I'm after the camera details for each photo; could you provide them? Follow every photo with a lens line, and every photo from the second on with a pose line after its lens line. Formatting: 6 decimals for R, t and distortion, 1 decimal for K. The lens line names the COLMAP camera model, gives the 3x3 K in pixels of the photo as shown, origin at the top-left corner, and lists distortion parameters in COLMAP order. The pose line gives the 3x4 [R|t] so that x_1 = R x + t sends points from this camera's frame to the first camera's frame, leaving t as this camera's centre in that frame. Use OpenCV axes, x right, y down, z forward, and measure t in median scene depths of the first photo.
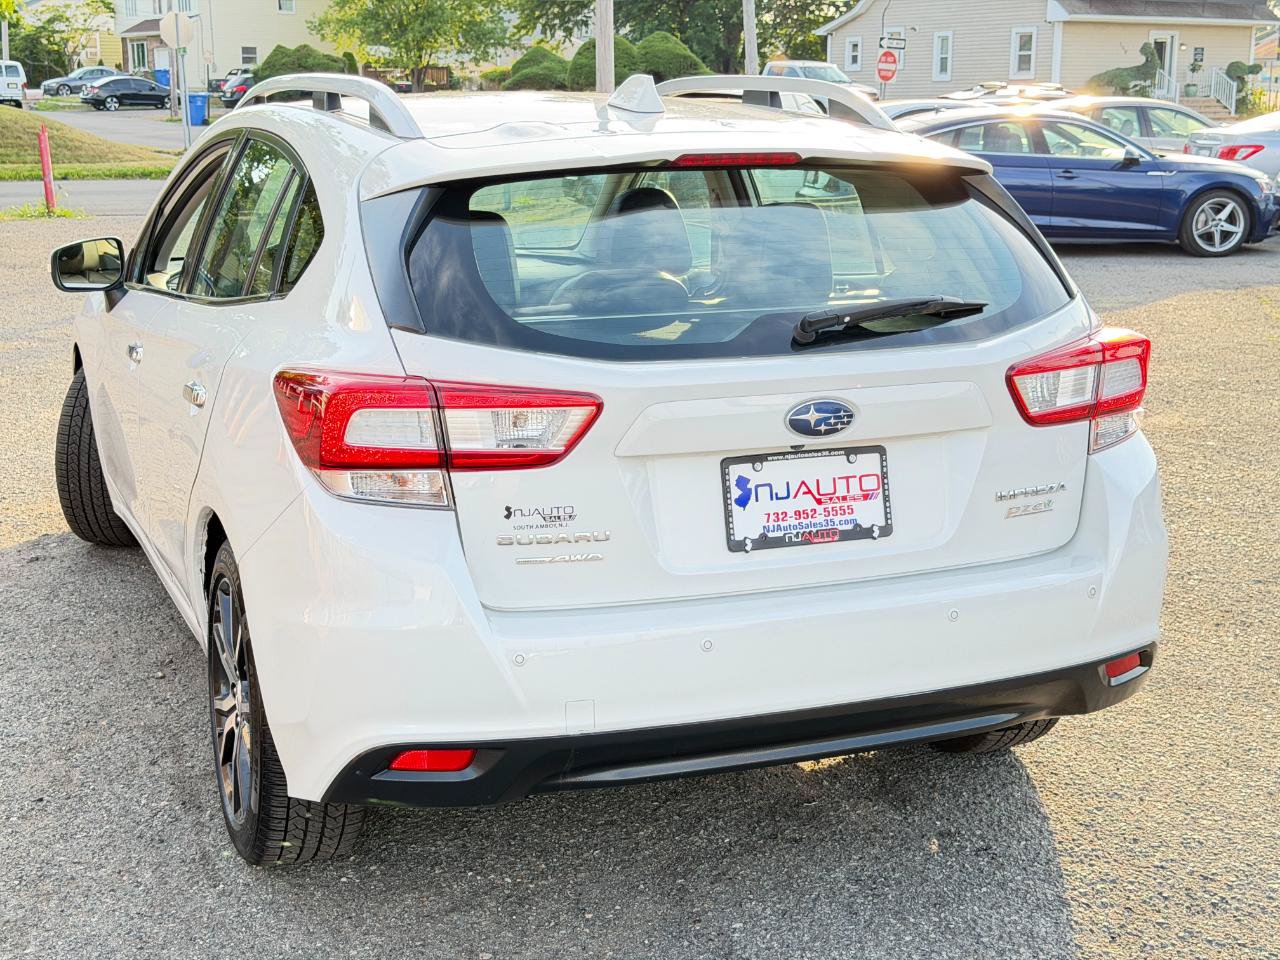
lens RADIAL K [[1730.0, 0, 640.0], [0, 1730.0, 480.0], [0, 0, 1]] dist [0.199374, -0.461641]
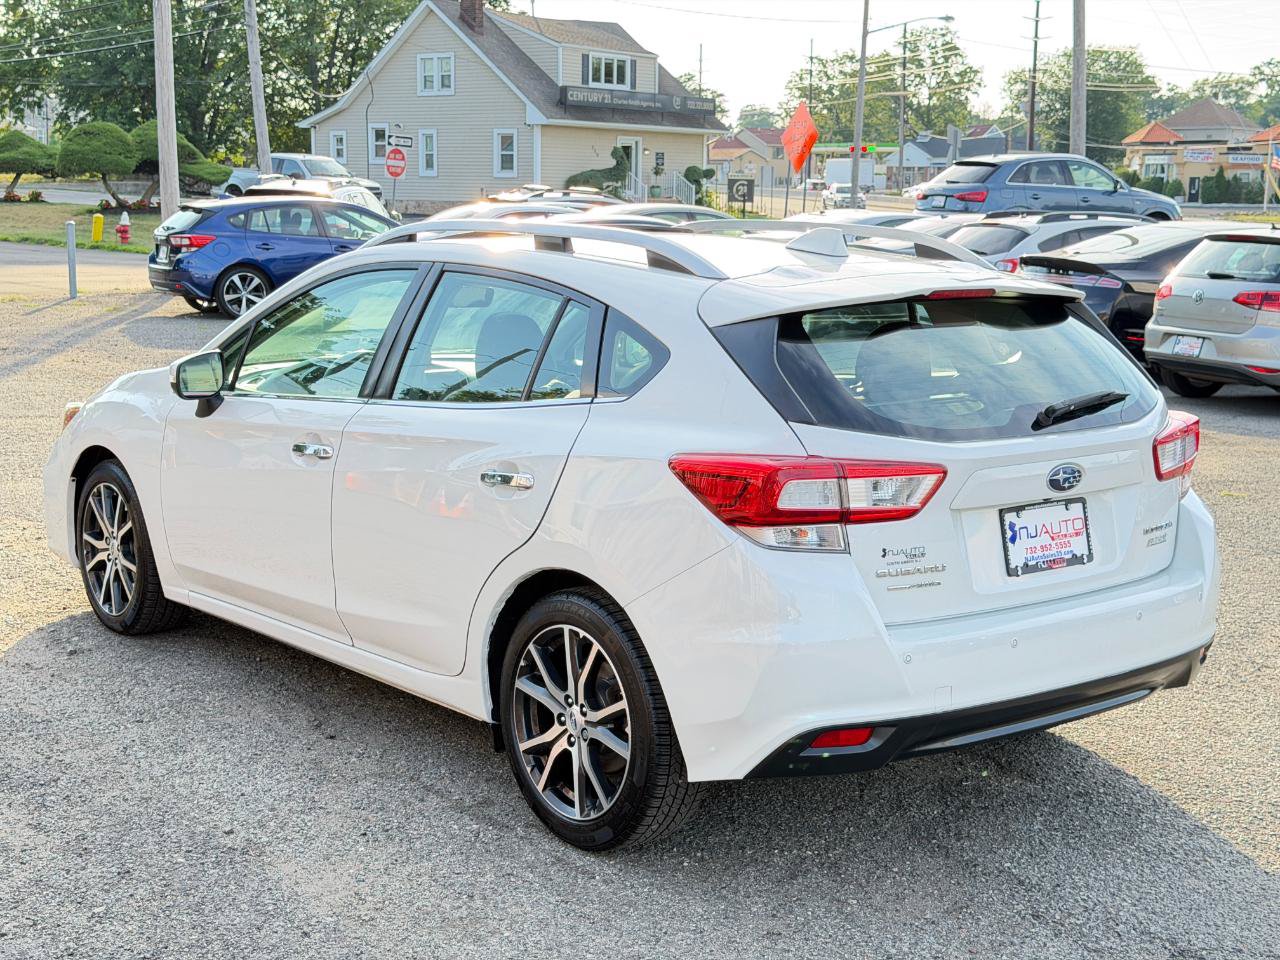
lens RADIAL K [[1733.3, 0, 604.8], [0, 1733.3, 482.7], [0, 0, 1]] dist [0.089623, -0.013392]
pose [[0.960526, -0.031062, 0.276449, -0.621502], [0.044181, 0.998167, -0.041353, 0.009673], [-0.274658, 0.051935, 0.960138, -0.244058]]
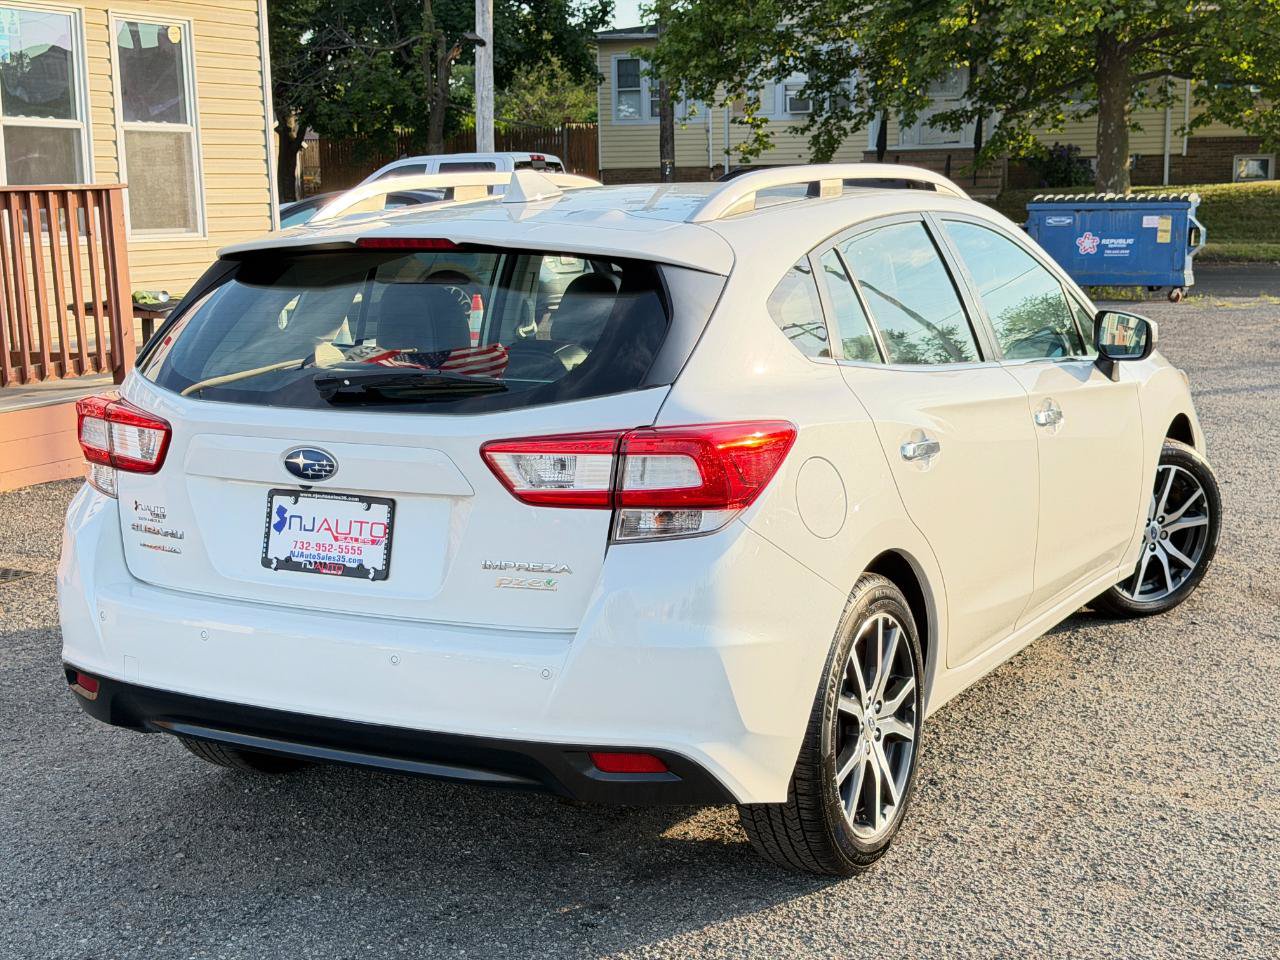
lens RADIAL K [[1730.5, 0, 706.4], [0, 1730.5, 478.6], [0, 0, 1]] dist [0.148177, -0.108474]
pose [[0.652594, 0.115511, -0.748851, 1.112929], [-0.148119, 0.988692, 0.023427, -0.089443], [0.743089, 0.095631, 0.662324, 0.410796]]
